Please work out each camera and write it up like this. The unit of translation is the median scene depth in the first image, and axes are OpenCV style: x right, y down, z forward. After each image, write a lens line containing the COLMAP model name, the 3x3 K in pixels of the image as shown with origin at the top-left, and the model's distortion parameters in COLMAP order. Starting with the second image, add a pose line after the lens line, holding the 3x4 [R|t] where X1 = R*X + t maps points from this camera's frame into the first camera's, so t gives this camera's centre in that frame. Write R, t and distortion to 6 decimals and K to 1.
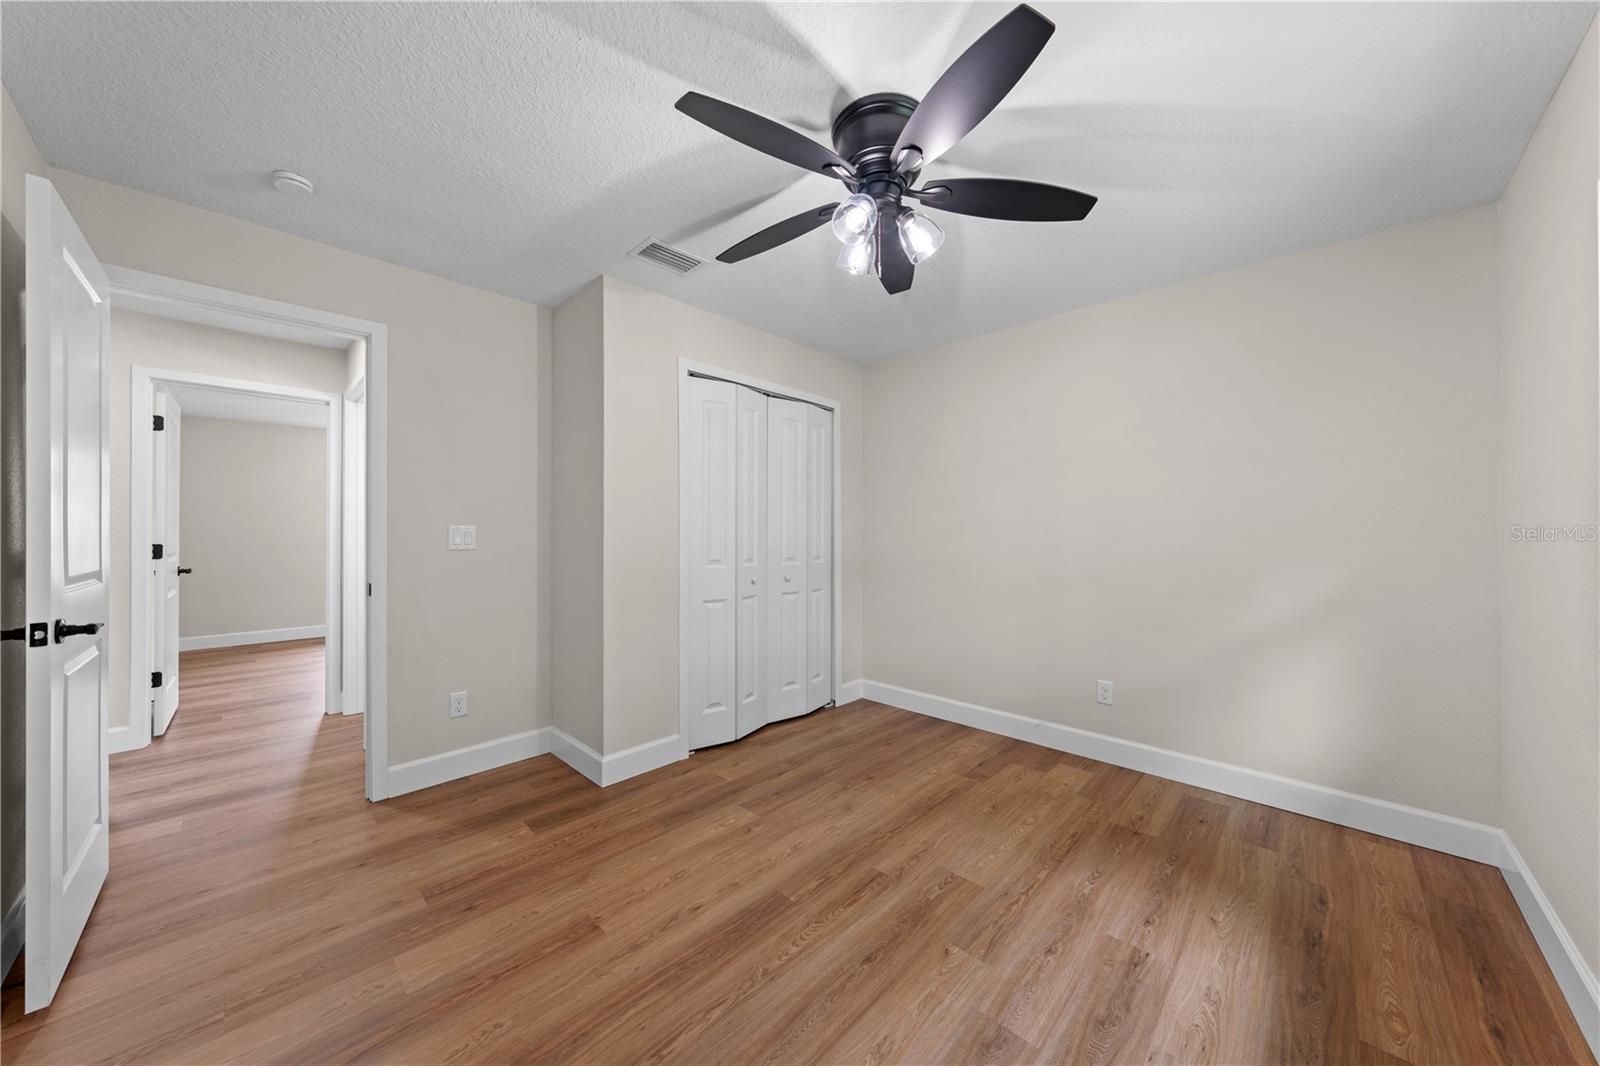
lens RADIAL K [[541.0, 0, 795.4], [0, 541.0, 528.3], [0, 0, 1]] dist [-0.003056, 0.000166]
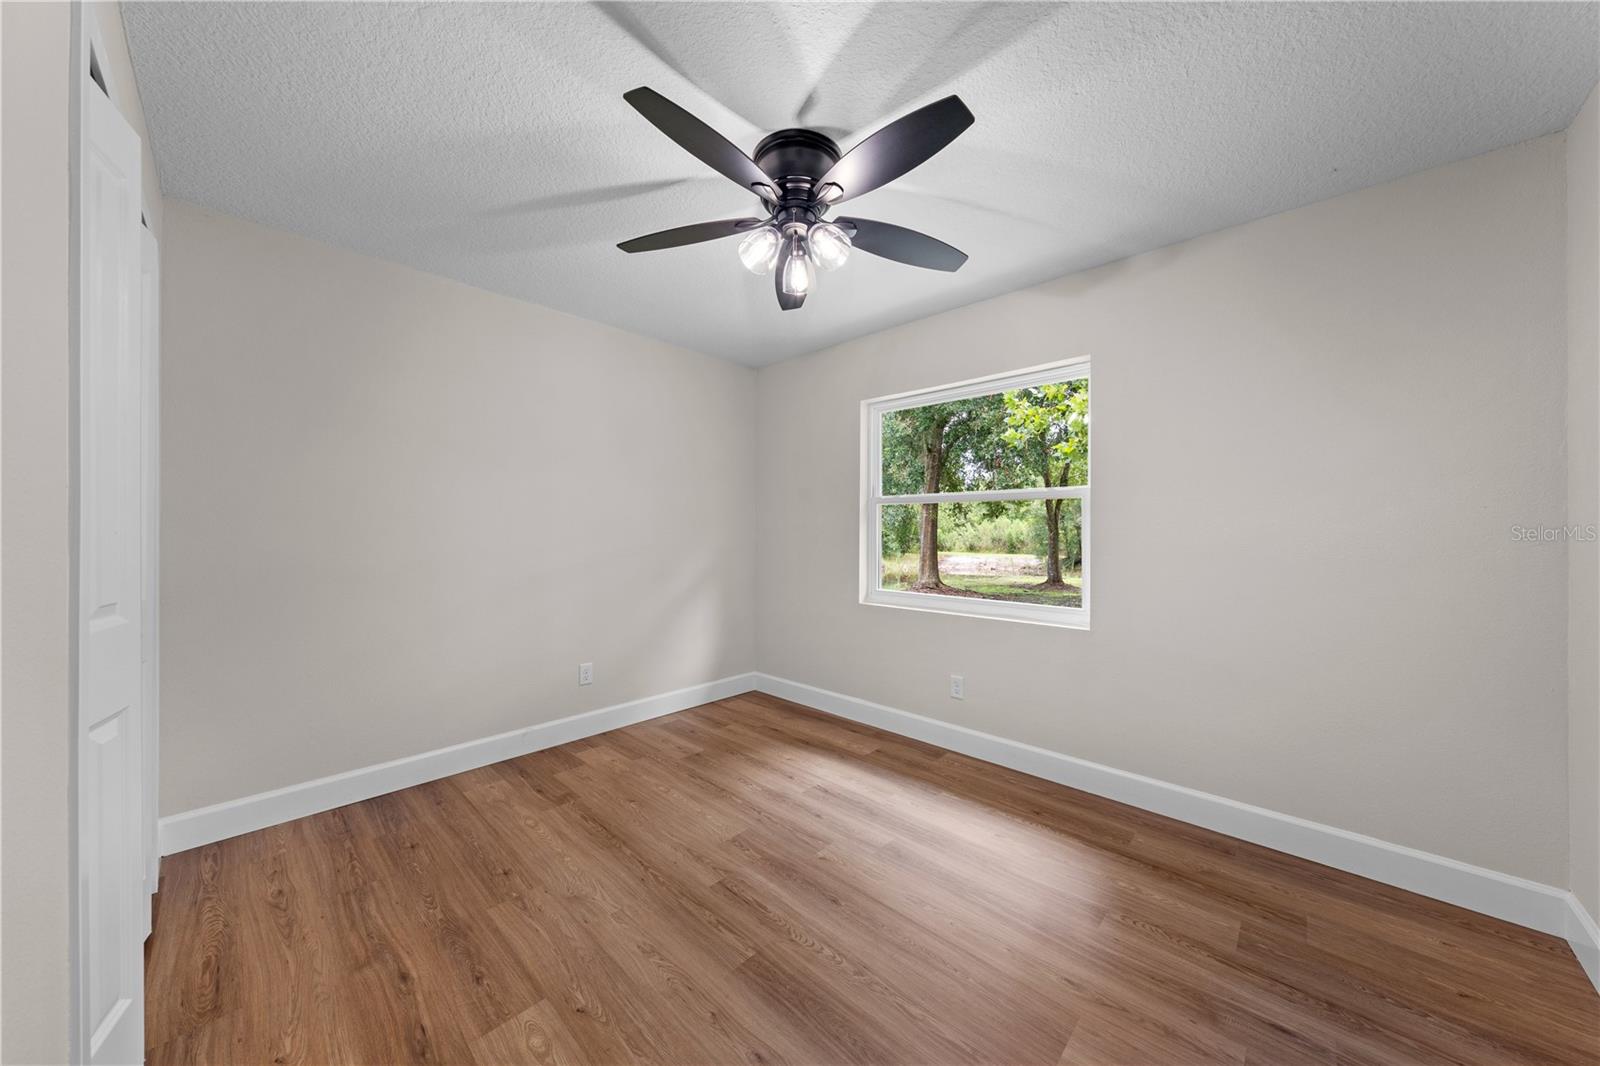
lens RADIAL K [[541.0, 0, 799.8], [0, 541.0, 531.2], [0, 0, 1]] dist [-0.003056, 0.000166]
pose [[-0.008375, -0.005504, 0.999950, -0.685795], [-0.010515, 0.999930, 0.005416, 0.000216], [-0.999910, -0.010469, -0.008432, 0.736345]]
